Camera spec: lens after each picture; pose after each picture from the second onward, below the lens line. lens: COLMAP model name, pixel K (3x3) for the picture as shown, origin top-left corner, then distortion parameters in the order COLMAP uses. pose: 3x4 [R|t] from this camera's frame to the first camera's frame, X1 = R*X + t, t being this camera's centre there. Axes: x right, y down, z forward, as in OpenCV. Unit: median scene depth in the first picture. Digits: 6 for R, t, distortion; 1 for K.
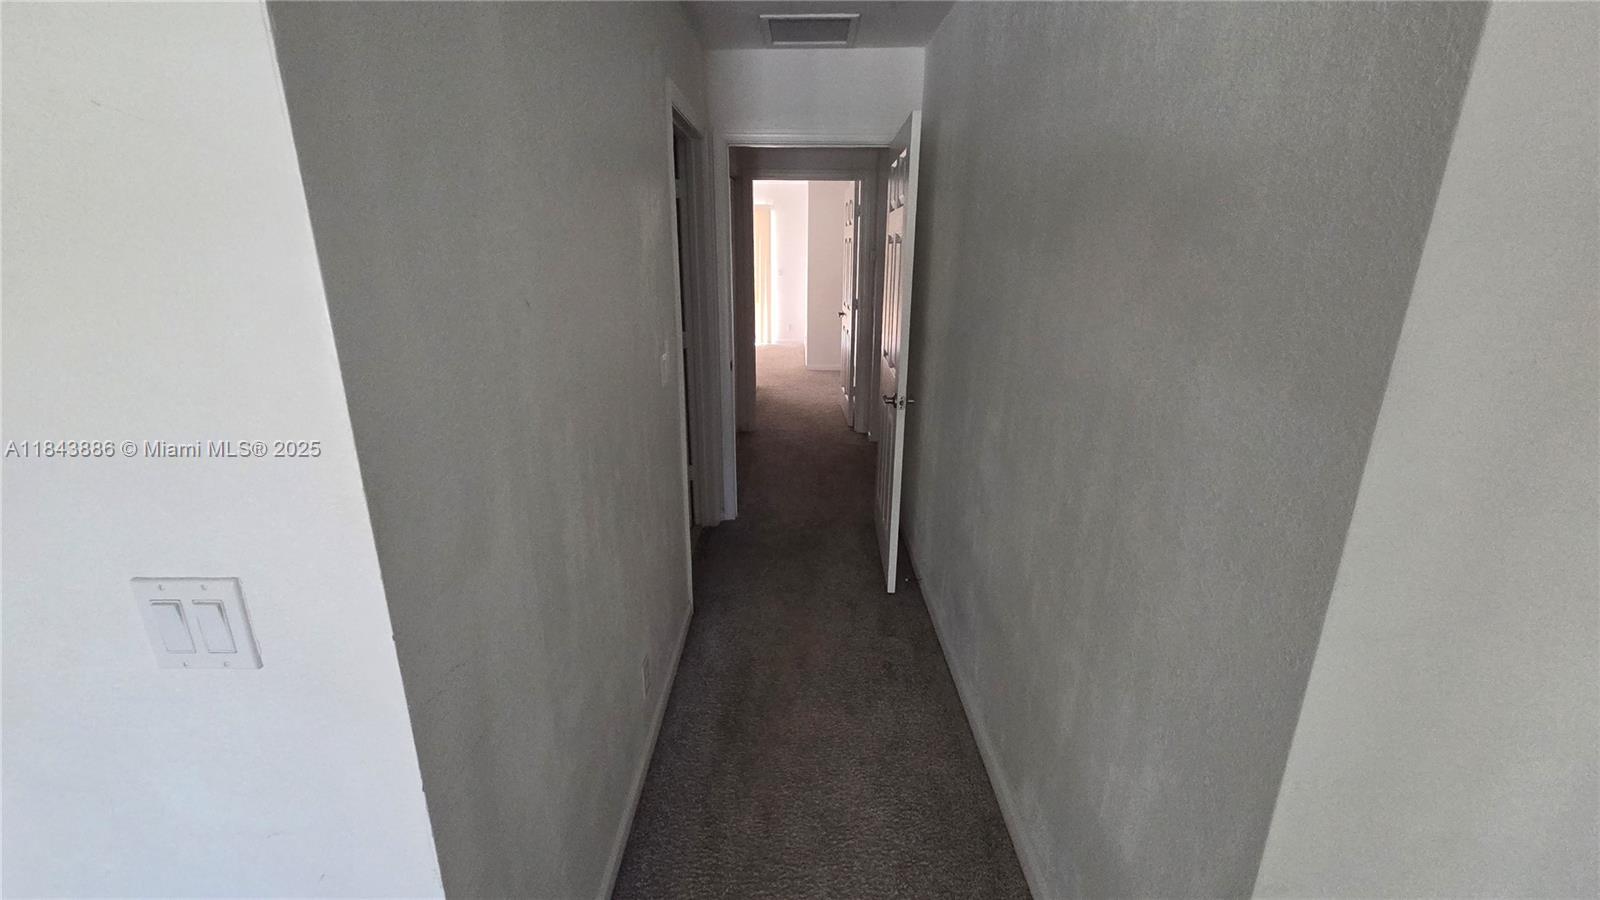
lens RADIAL K [[652.9, 0, 795.4], [0, 652.9, 449.7], [0, 0, 1]] dist [0.008157, -0.000884]
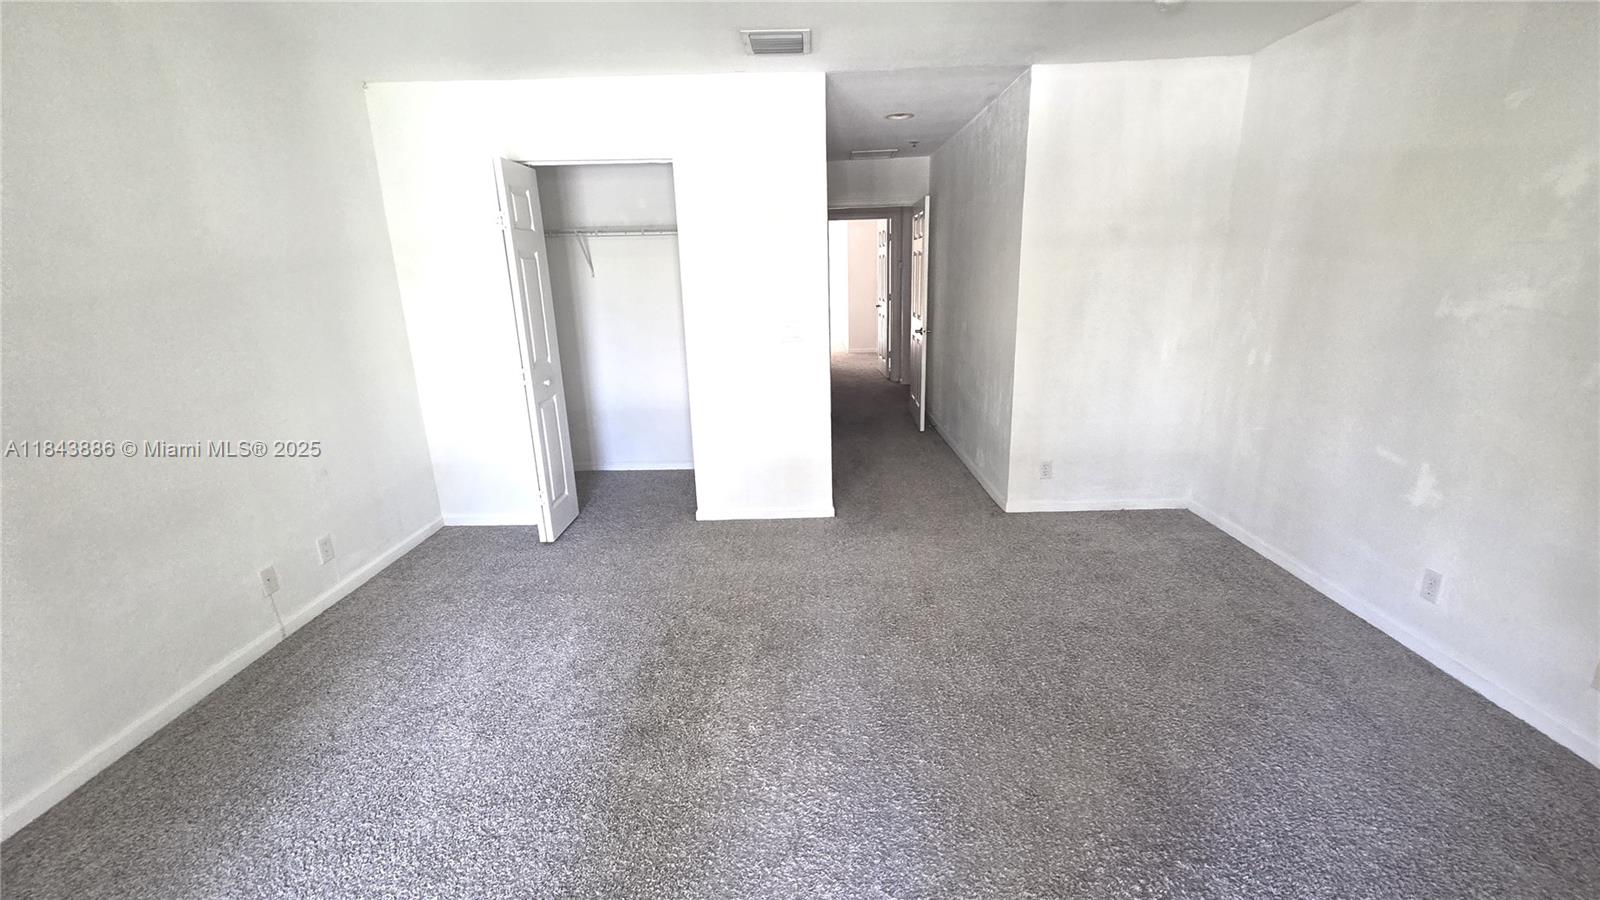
lens RADIAL K [[652.9, 0, 803.5], [0, 652.9, 447.1], [0, 0, 1]] dist [0.008157, -0.000884]
pose [[0.999533, -0.028505, -0.011026, -0.165187], [0.028128, 0.999063, -0.032903, 0.278733], [0.011954, 0.032578, 0.999398, -0.841967]]
